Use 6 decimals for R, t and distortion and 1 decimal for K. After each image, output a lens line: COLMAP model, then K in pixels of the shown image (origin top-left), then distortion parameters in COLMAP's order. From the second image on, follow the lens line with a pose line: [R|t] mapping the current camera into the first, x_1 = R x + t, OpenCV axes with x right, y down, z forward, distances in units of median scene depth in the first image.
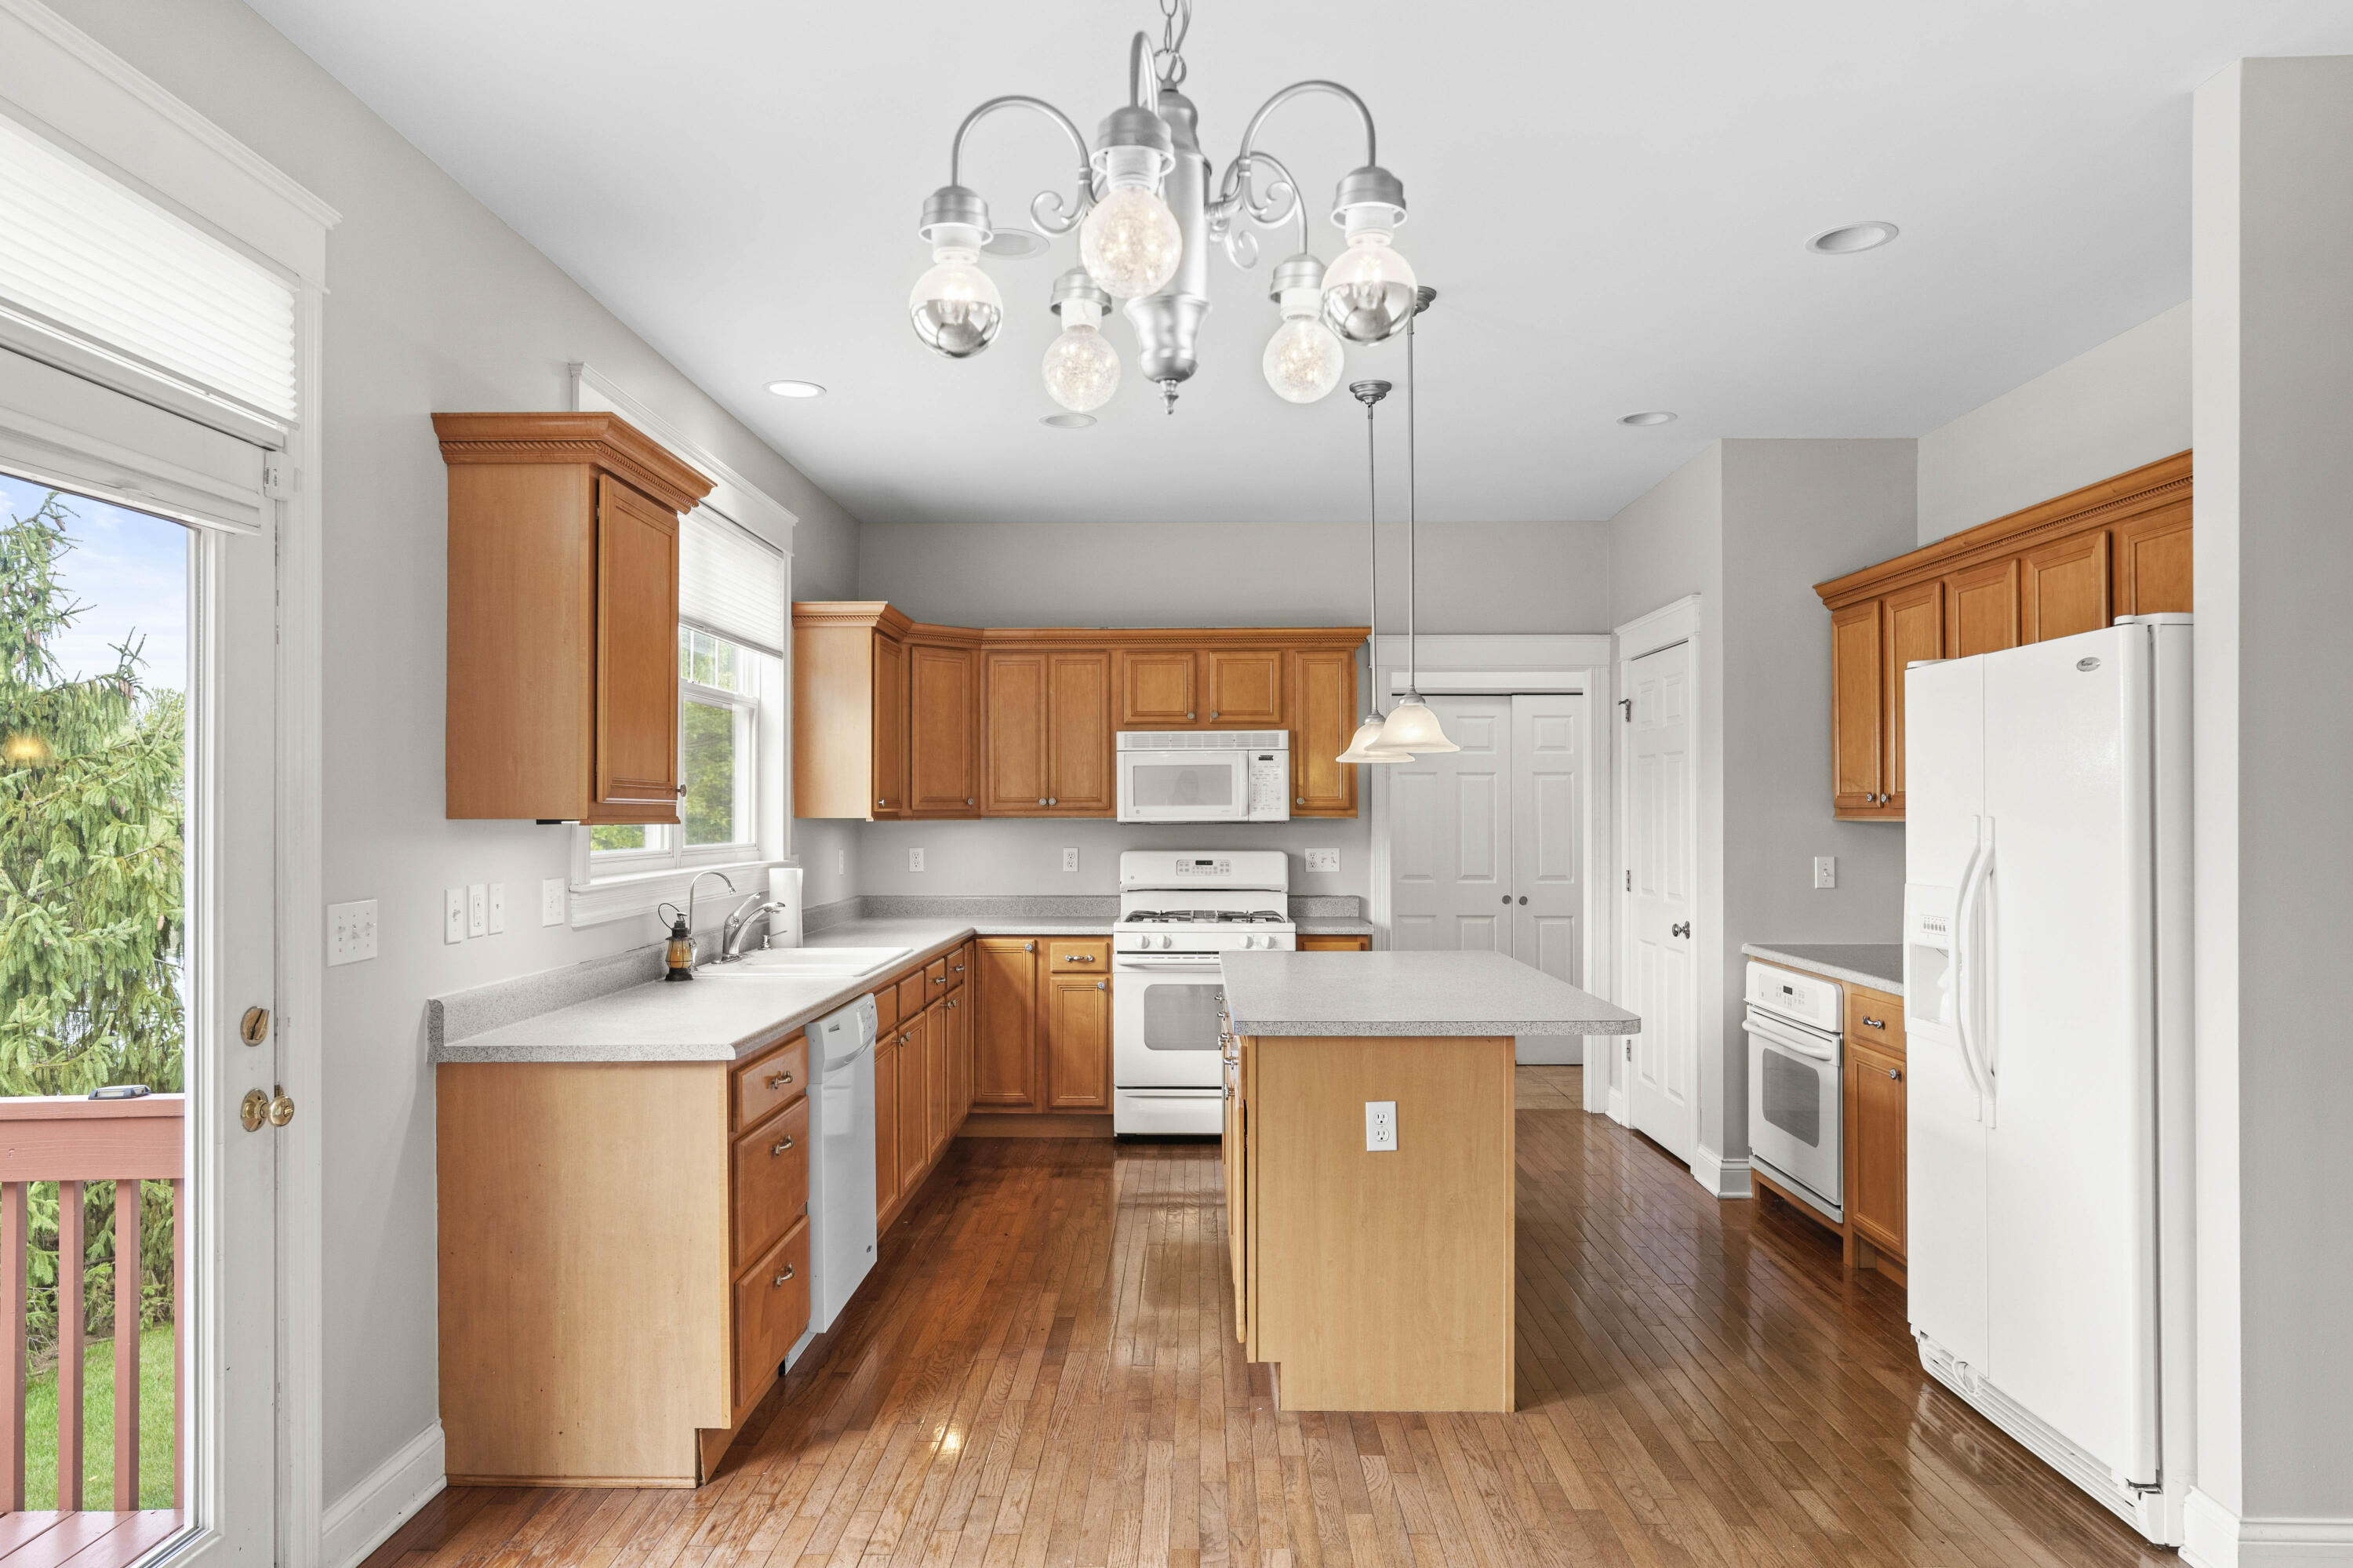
lens RADIAL K [[1503.7, 0, 1172.5], [0, 1503.7, 797.0], [0, 0, 1]] dist [-0.005314, 0.001054]
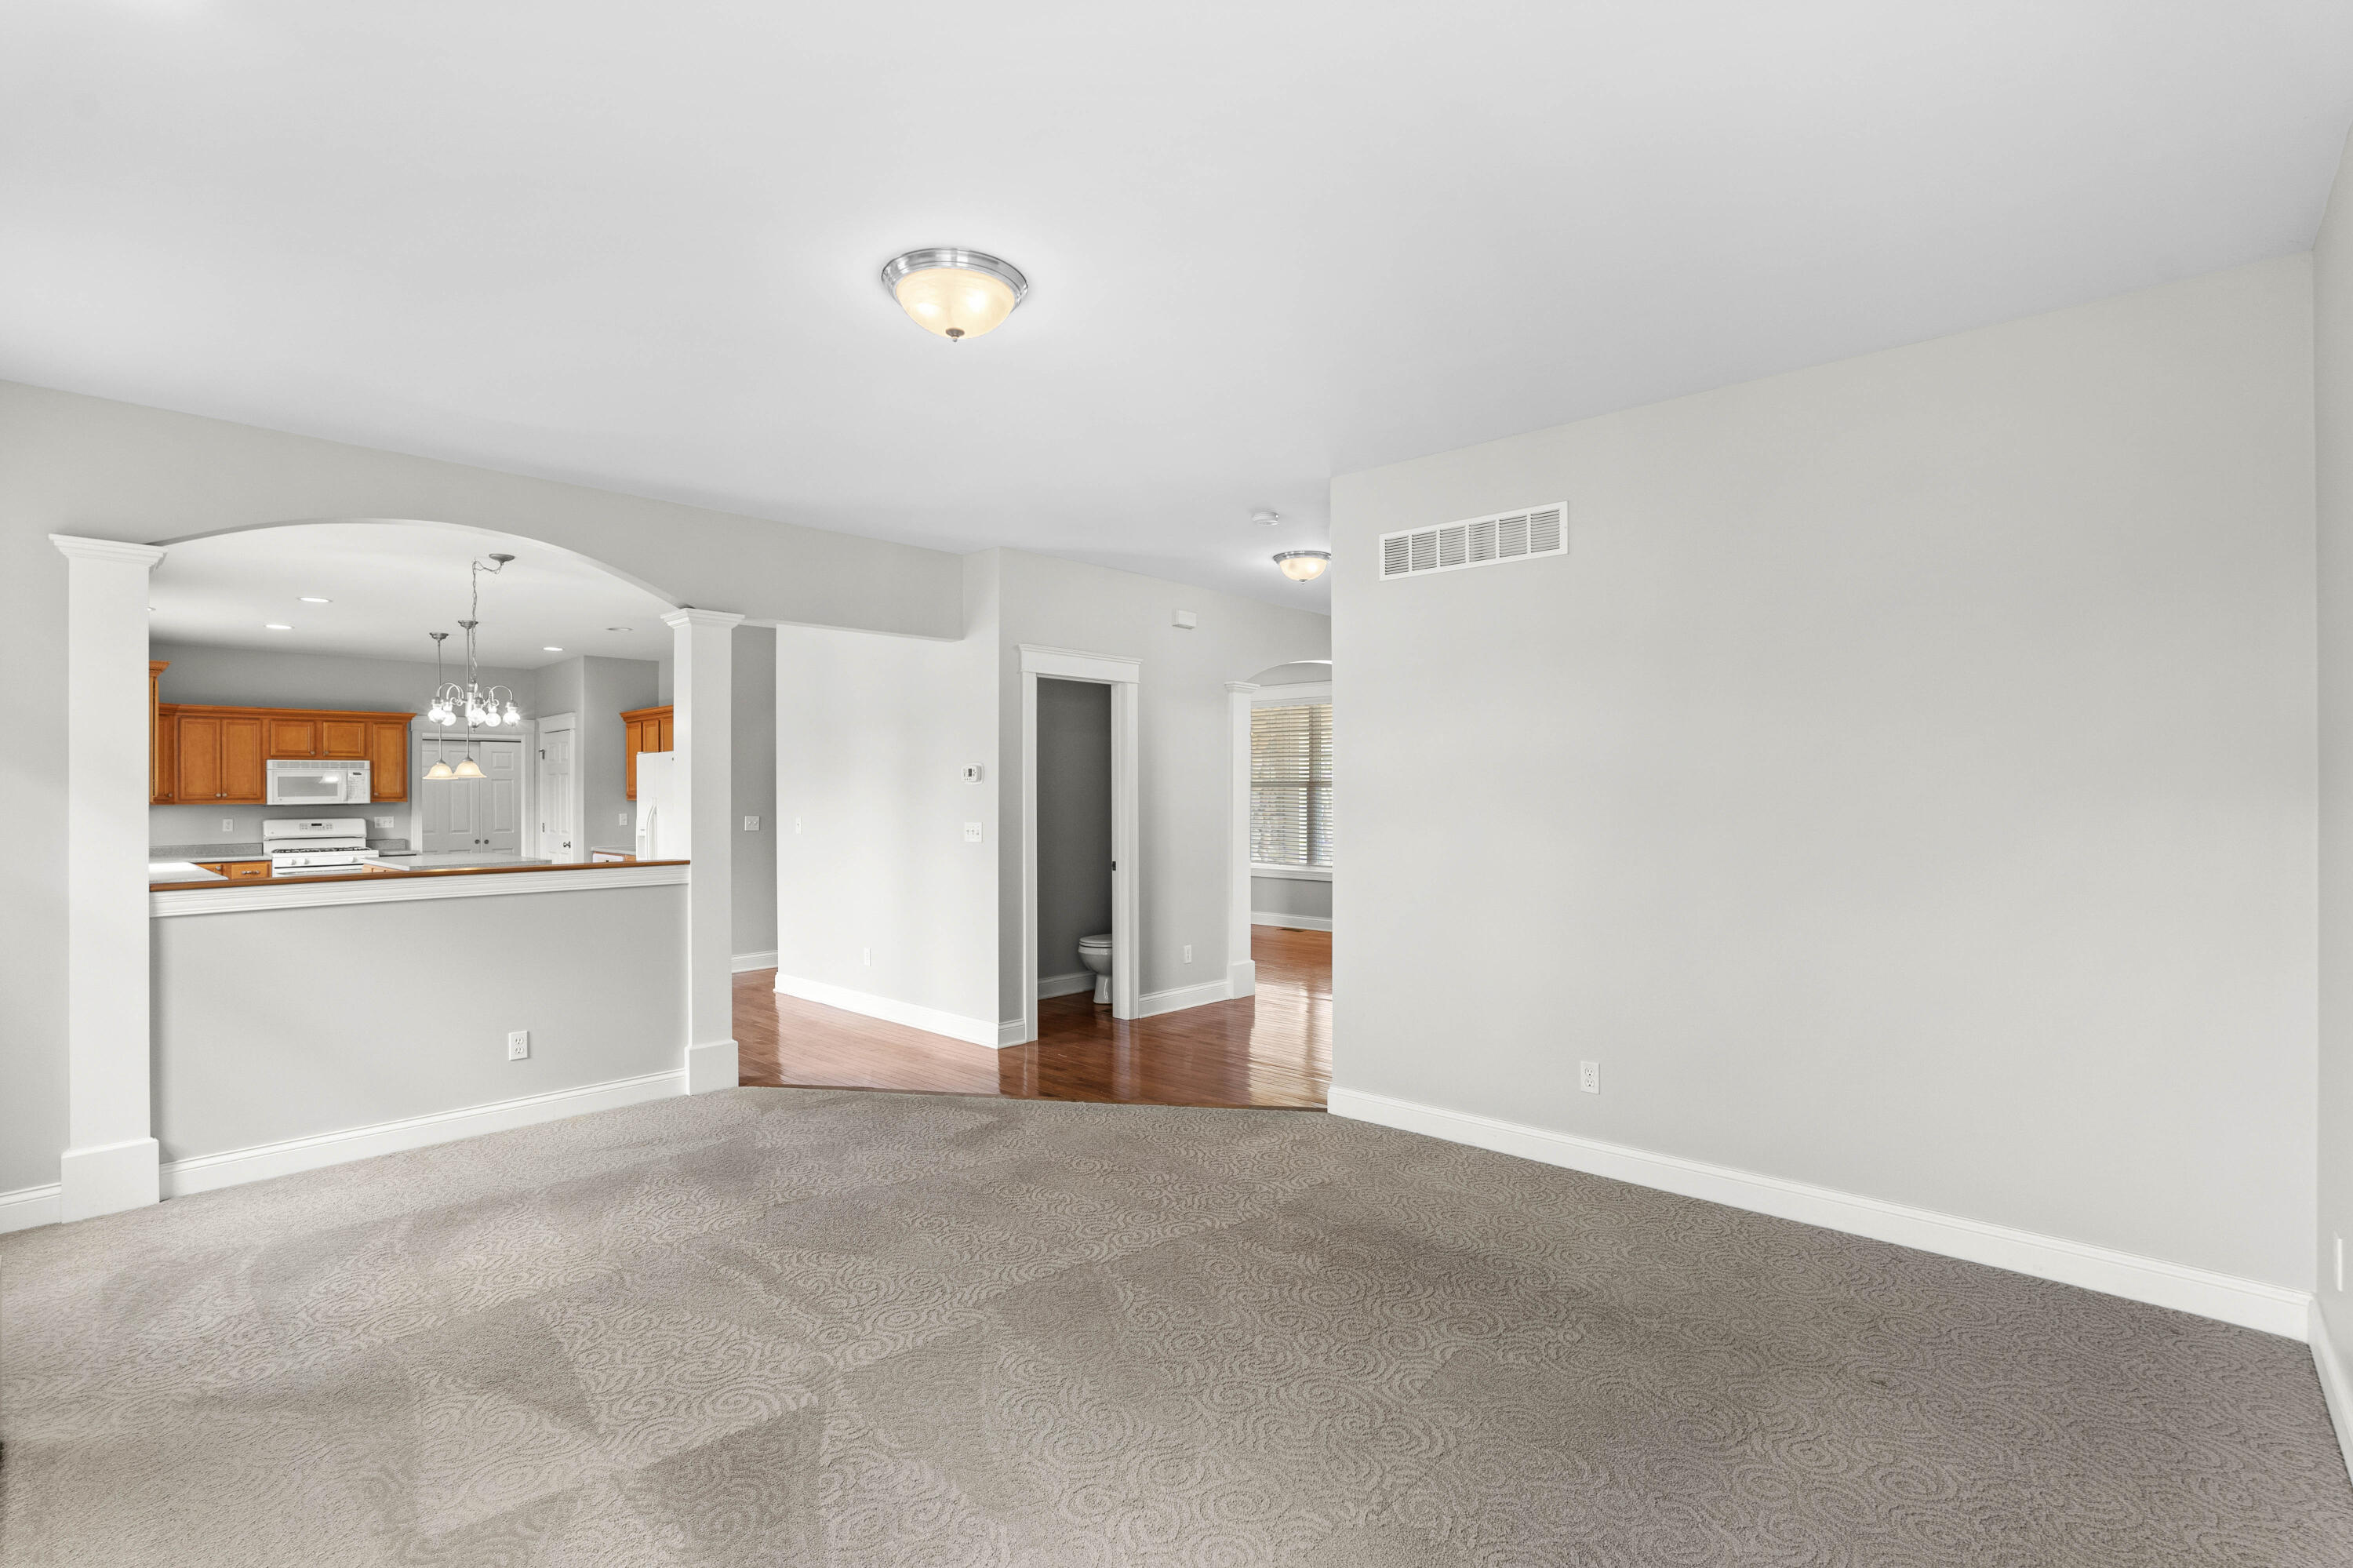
lens RADIAL K [[1101.3, 0, 1172.3], [0, 1101.3, 789.1], [0, 0, 1]] dist [-0.050842, 0.024925]
pose [[0.669846, -0.001394, 0.742499, -0.342726], [0.001161, 0.999999, 0.000829, -0.005001], [-0.742499, 0.000307, 0.669847, -0.997716]]
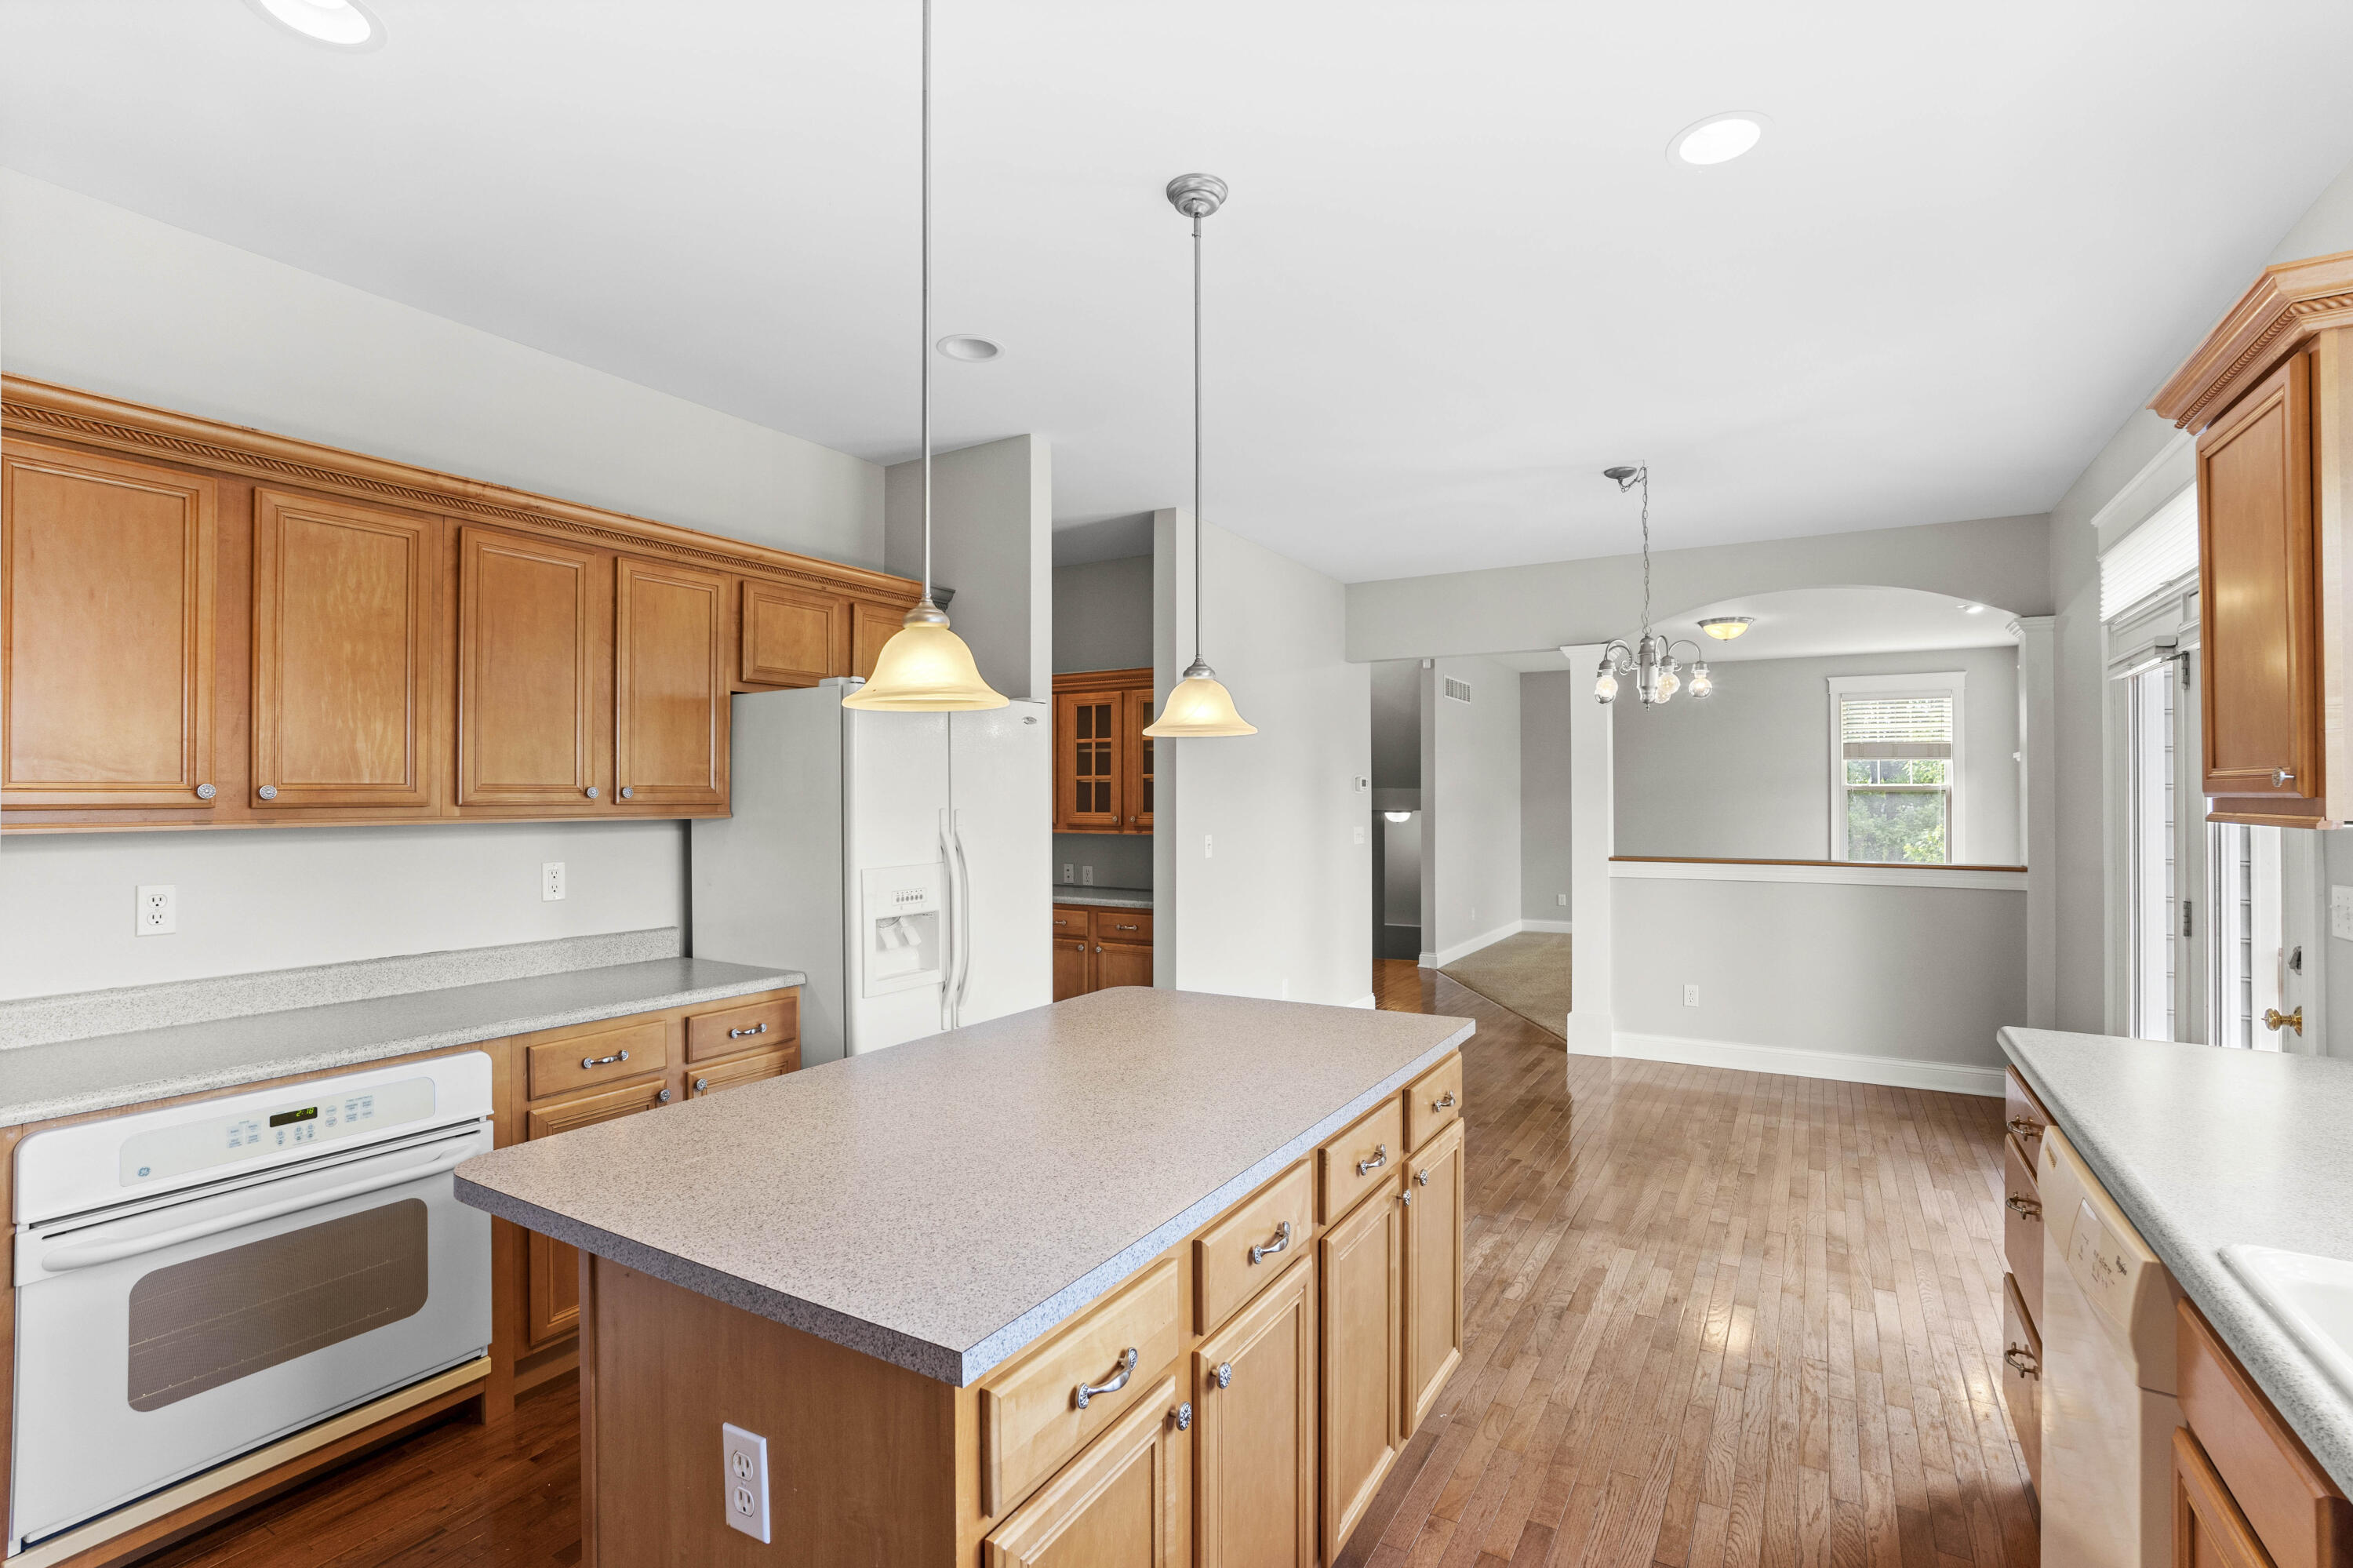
lens RADIAL K [[1071.2, 0, 1177.2], [0, 1071.2, 795.6], [0, 0, 1]] dist [-0.037211, 0.020161]
pose [[-0.865991, -0.002255, 0.500054, -0.087424], [-0.004725, 0.999982, -0.003673, 0.000781], [-0.500037, -0.005544, -0.865986, 1.073060]]
